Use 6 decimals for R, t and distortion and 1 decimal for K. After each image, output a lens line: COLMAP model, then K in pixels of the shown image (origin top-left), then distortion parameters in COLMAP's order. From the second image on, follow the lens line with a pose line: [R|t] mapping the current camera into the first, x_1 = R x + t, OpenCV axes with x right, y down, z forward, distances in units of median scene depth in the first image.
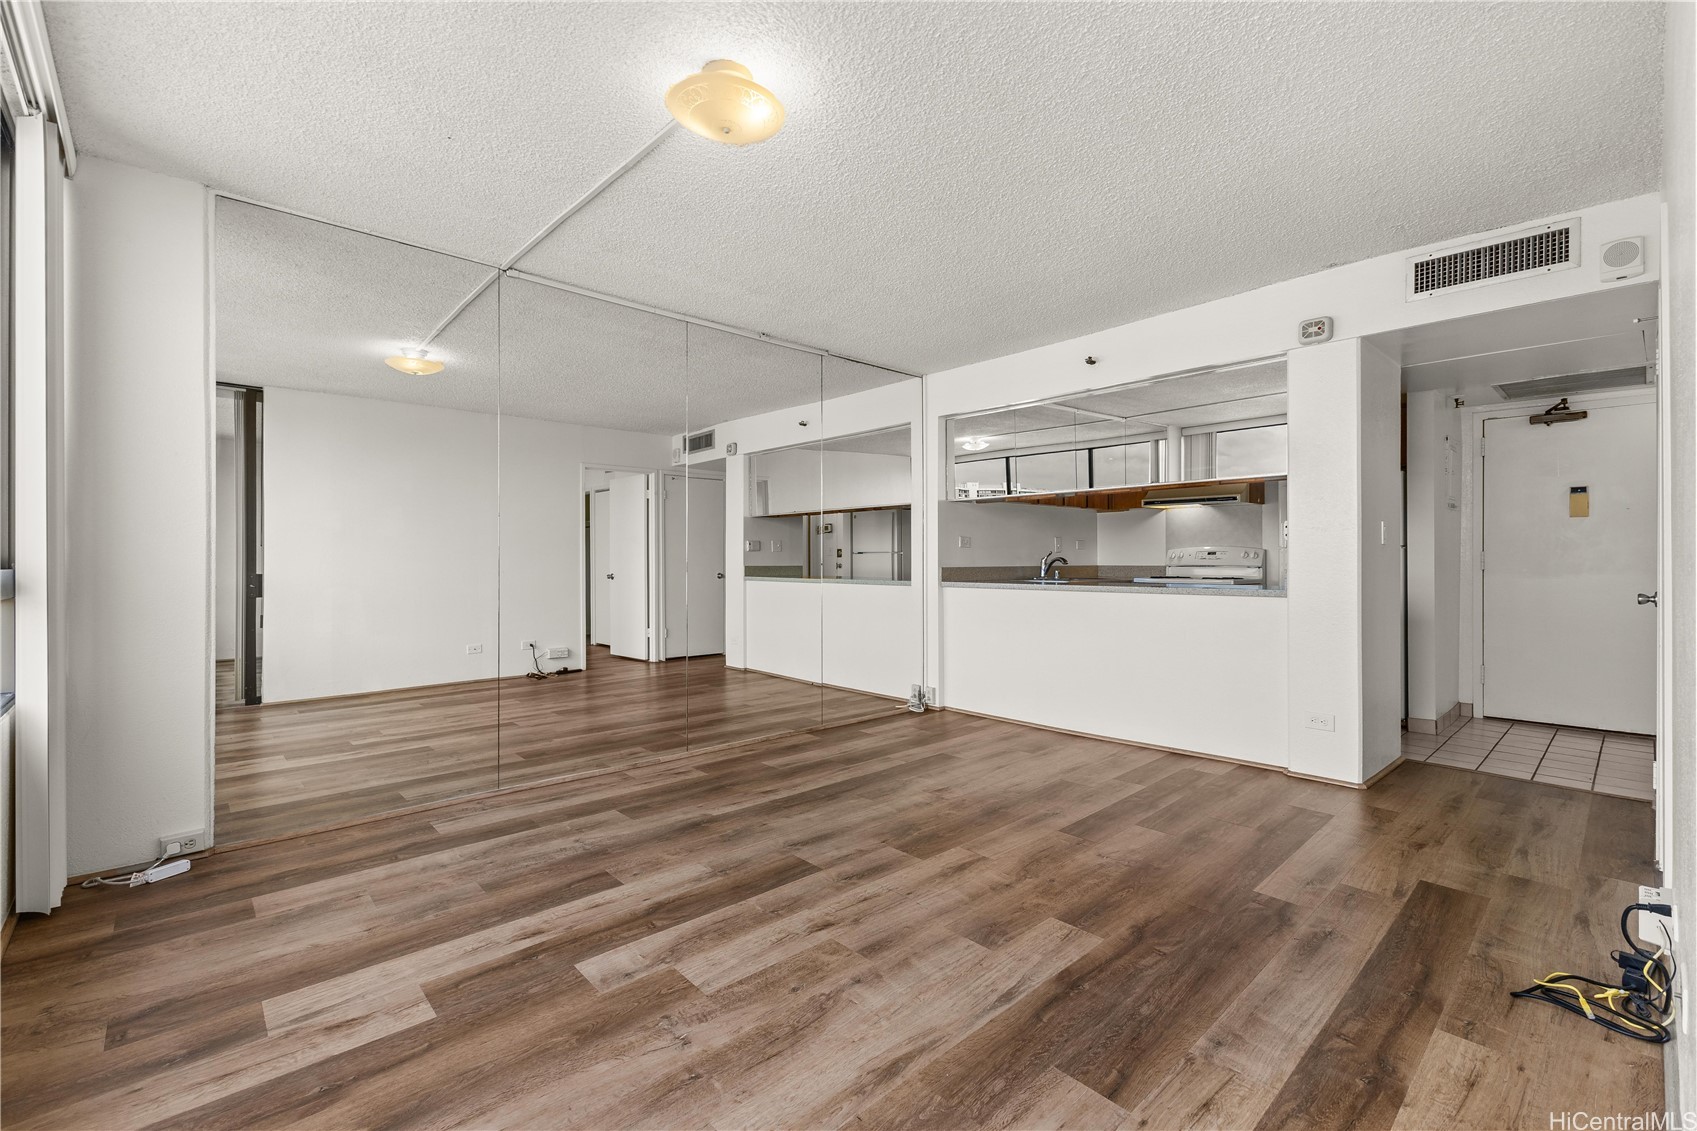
lens RADIAL K [[728.0, 0, 852.1], [0, 728.0, 553.2], [0, 0, 1]] dist [0.008741, -0.002740]
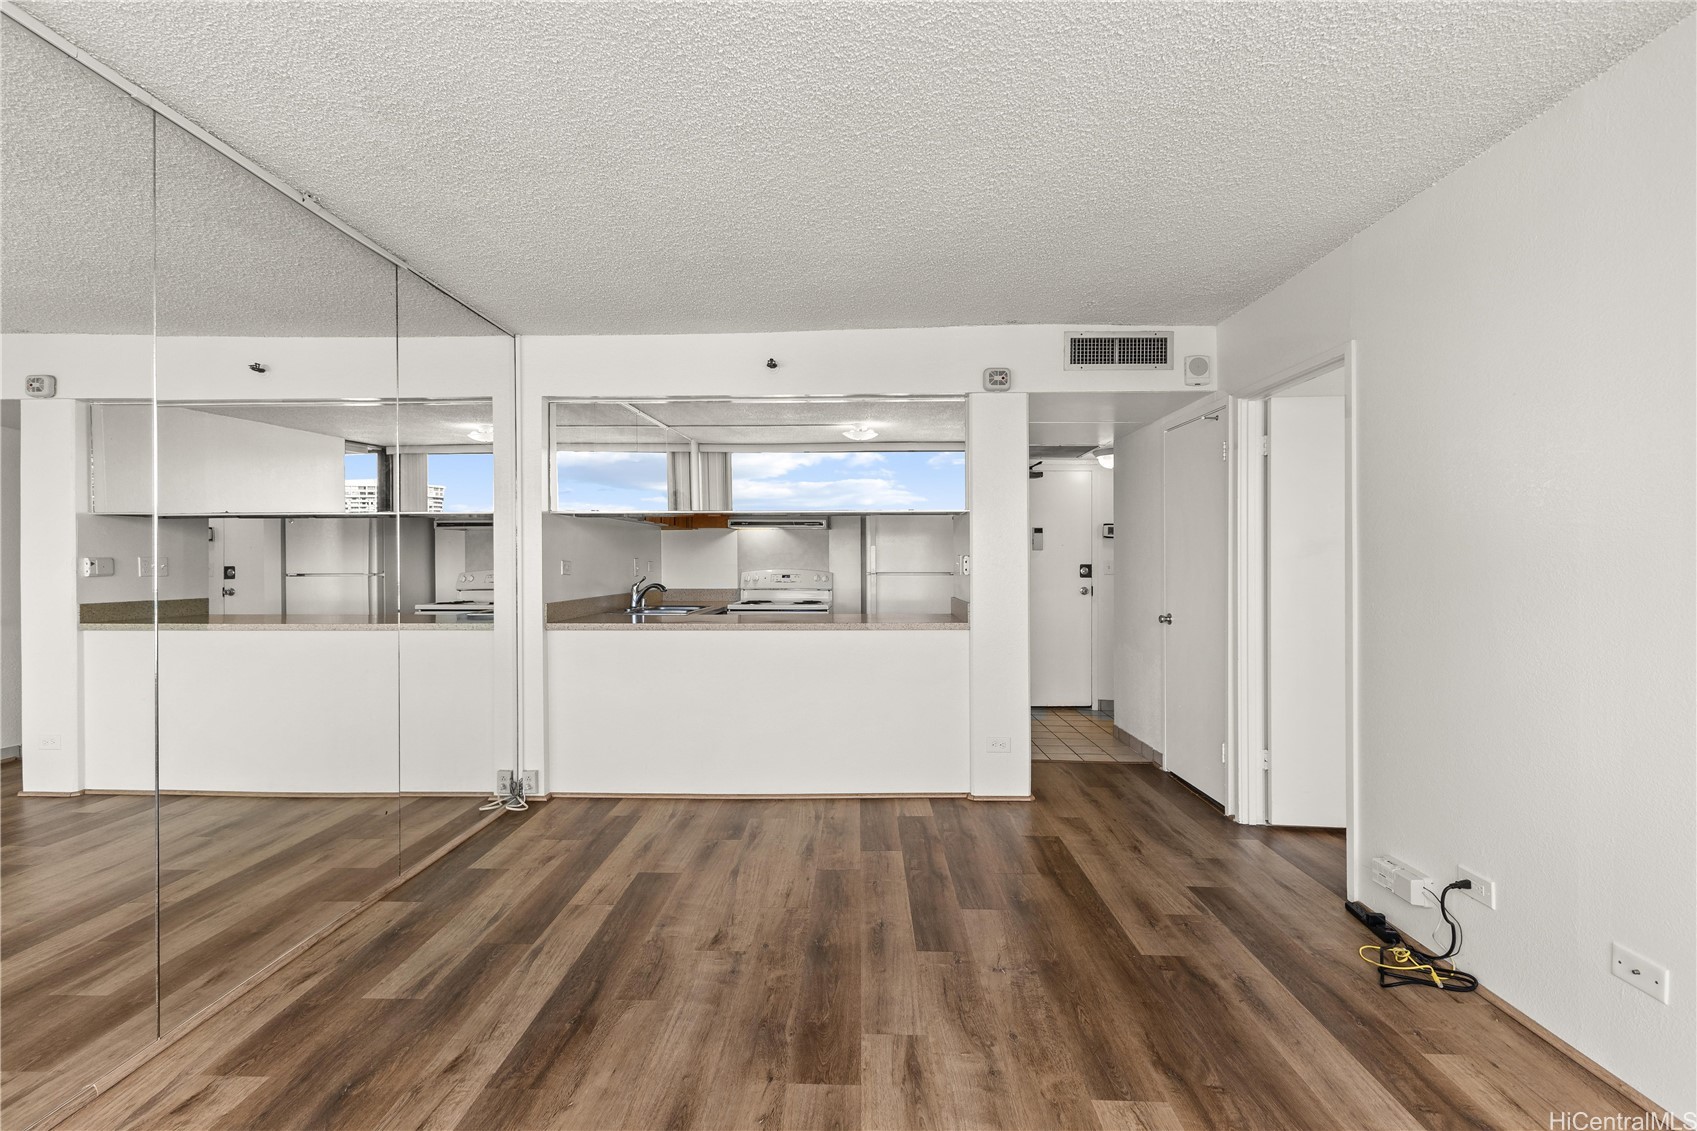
lens RADIAL K [[728.0, 0, 837.1], [0, 728.0, 561.8], [0, 0, 1]] dist [0.008741, -0.002740]
pose [[0.704036, 0.002352, 0.710161, -0.318094], [-0.006093, 0.999978, 0.002728, -0.043457], [-0.710138, -0.006247, 0.704034, 0.458483]]
